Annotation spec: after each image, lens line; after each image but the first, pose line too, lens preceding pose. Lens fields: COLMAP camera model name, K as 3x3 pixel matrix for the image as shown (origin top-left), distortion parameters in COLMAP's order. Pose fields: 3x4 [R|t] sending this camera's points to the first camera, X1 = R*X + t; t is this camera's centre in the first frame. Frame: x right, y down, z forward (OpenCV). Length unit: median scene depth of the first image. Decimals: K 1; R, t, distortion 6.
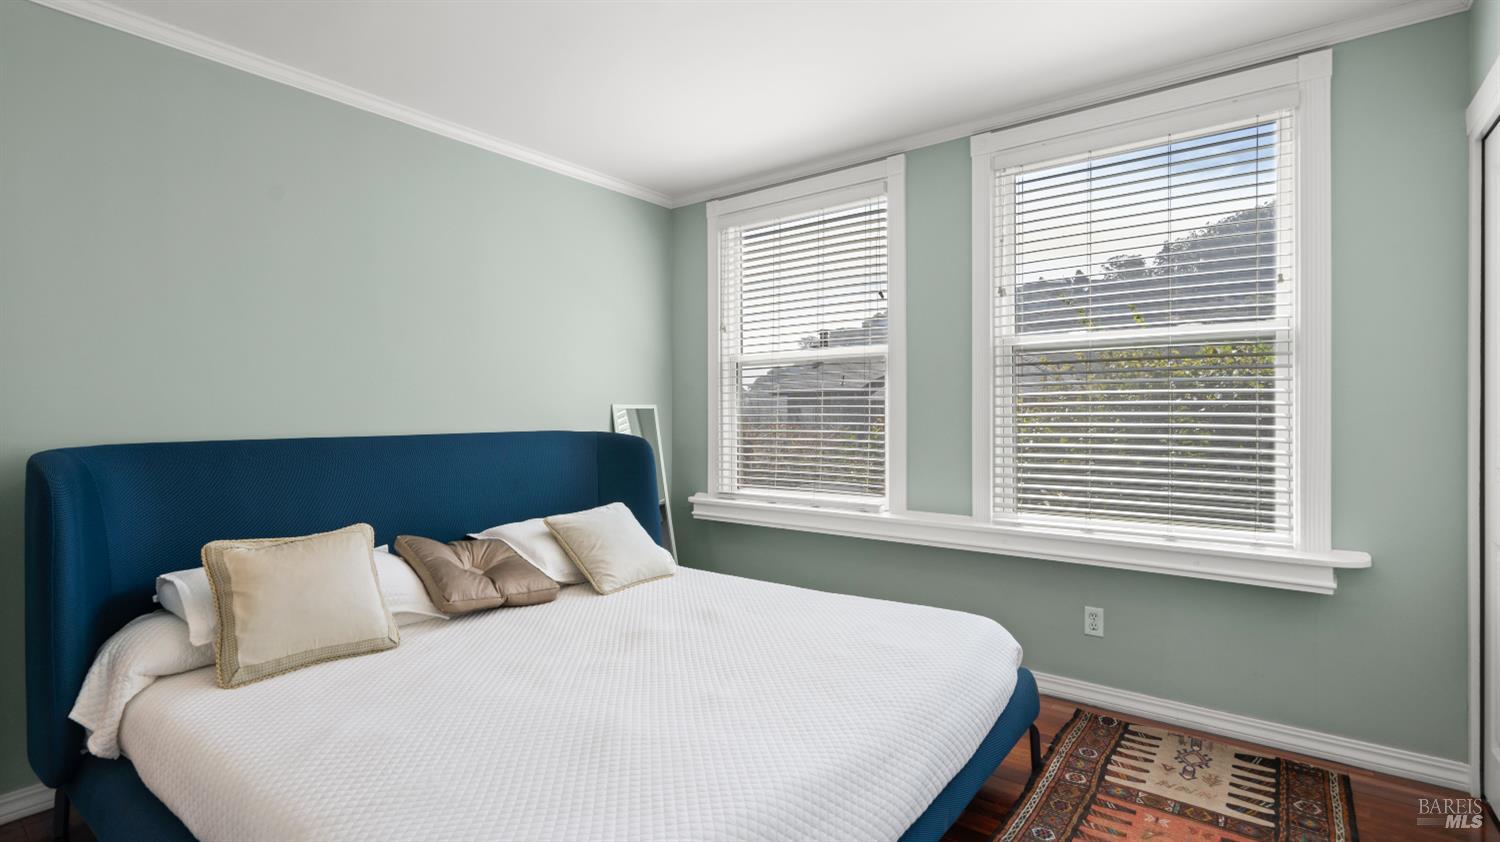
lens RADIAL K [[714.4, 0, 744.9], [0, 714.4, 416.7], [0, 0, 1]] dist [-0.001526, -0.000203]
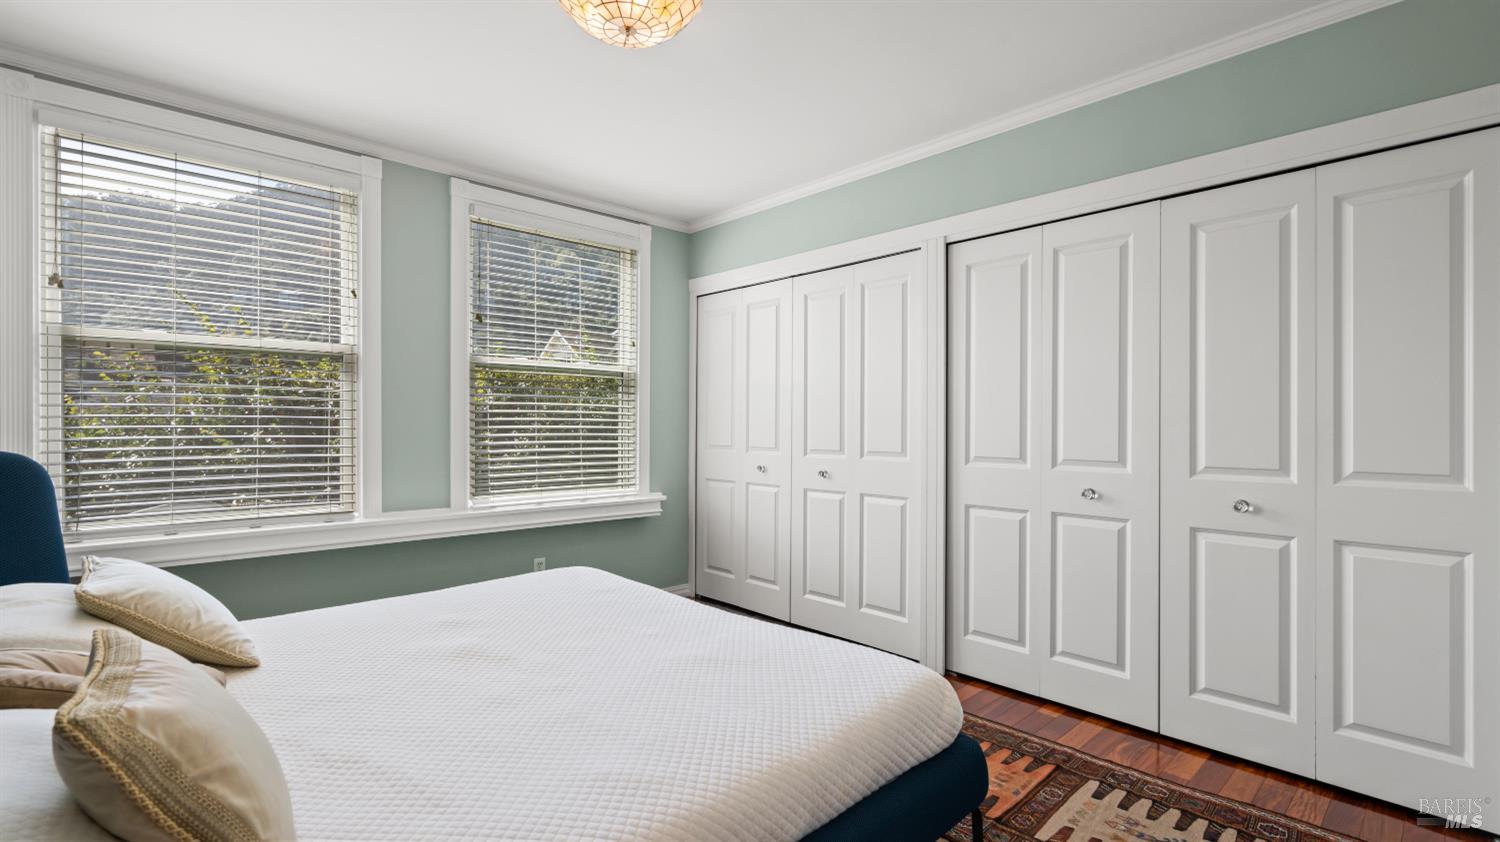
lens RADIAL K [[670.5, 0, 746.0], [0, 670.5, 422.2], [0, 0, 1]] dist [-0.004762, -0.000349]
pose [[0.145800, 0.008413, 0.989278, -0.676417], [0.004965, 0.999945, -0.009236, 0.015148], [-0.989302, 0.006258, 0.145750, 0.374822]]
